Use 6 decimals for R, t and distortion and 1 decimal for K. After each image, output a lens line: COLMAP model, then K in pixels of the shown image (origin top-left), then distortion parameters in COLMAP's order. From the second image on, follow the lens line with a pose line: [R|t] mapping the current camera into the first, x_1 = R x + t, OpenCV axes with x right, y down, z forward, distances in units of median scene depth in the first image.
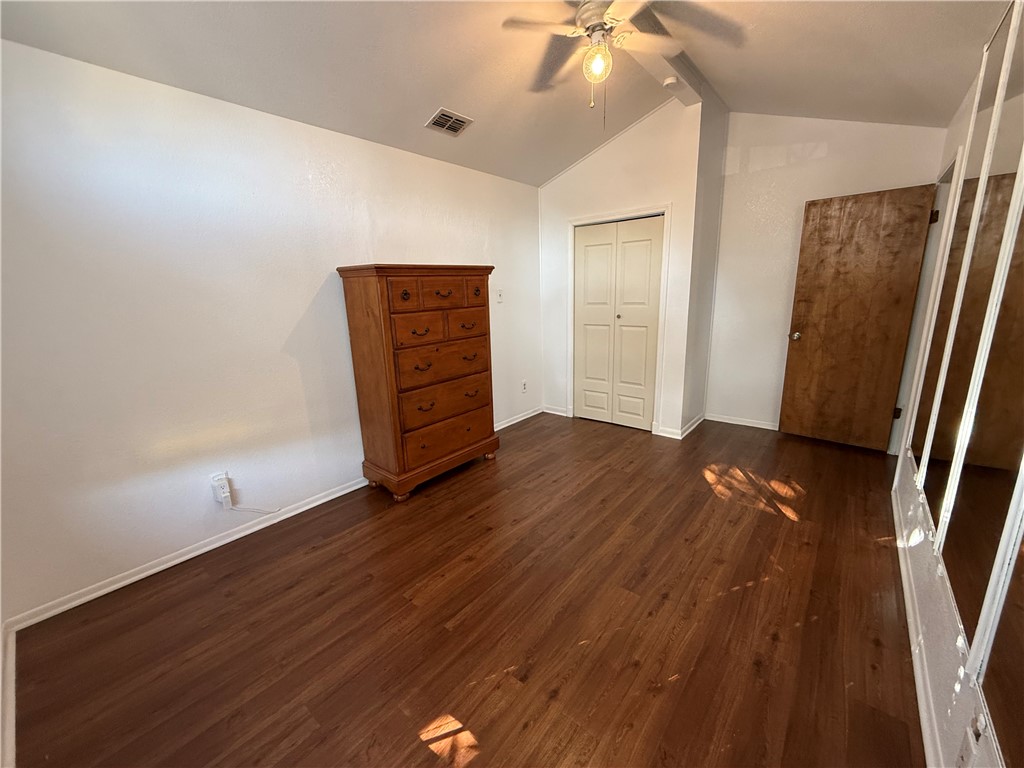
lens RADIAL K [[408.5, 0, 505.3], [0, 408.5, 384.6], [0, 0, 1]] dist [-0.000173, 0.000102]
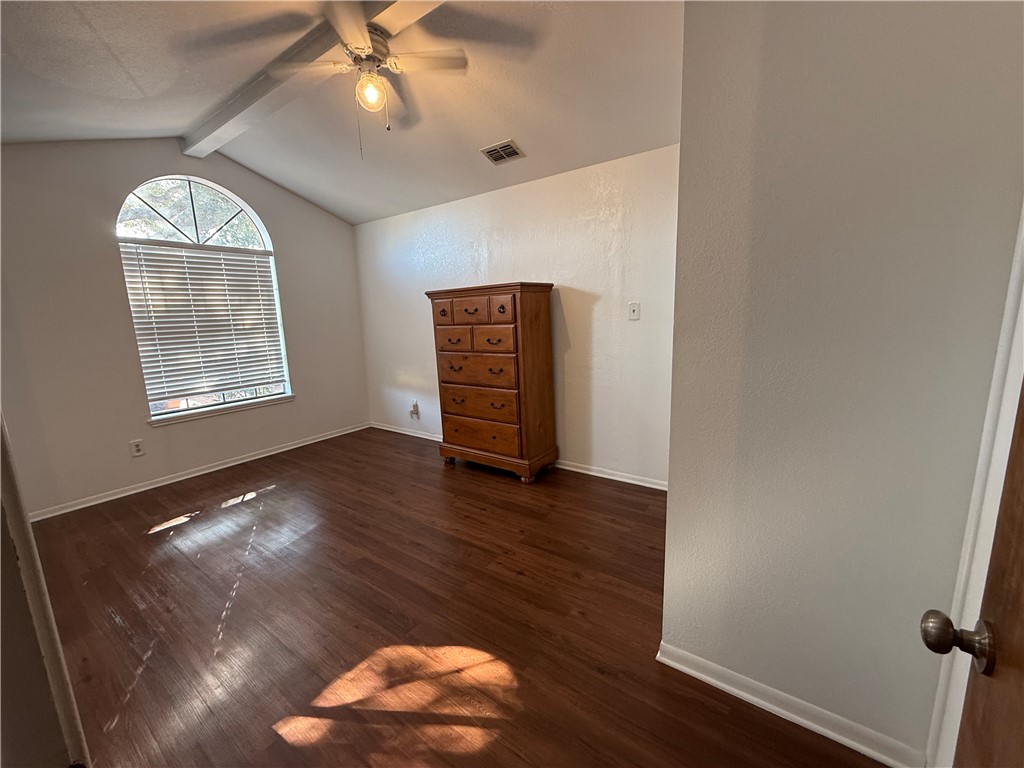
lens RADIAL K [[408.5, 0, 515.0], [0, 408.5, 383.5], [0, 0, 1]] dist [-0.000173, 0.000102]
pose [[0.088412, 0.199431, -0.975915, 1.035153], [-0.196548, 0.963982, 0.179187, -0.254089], [0.976500, 0.175972, 0.124425, 1.003632]]
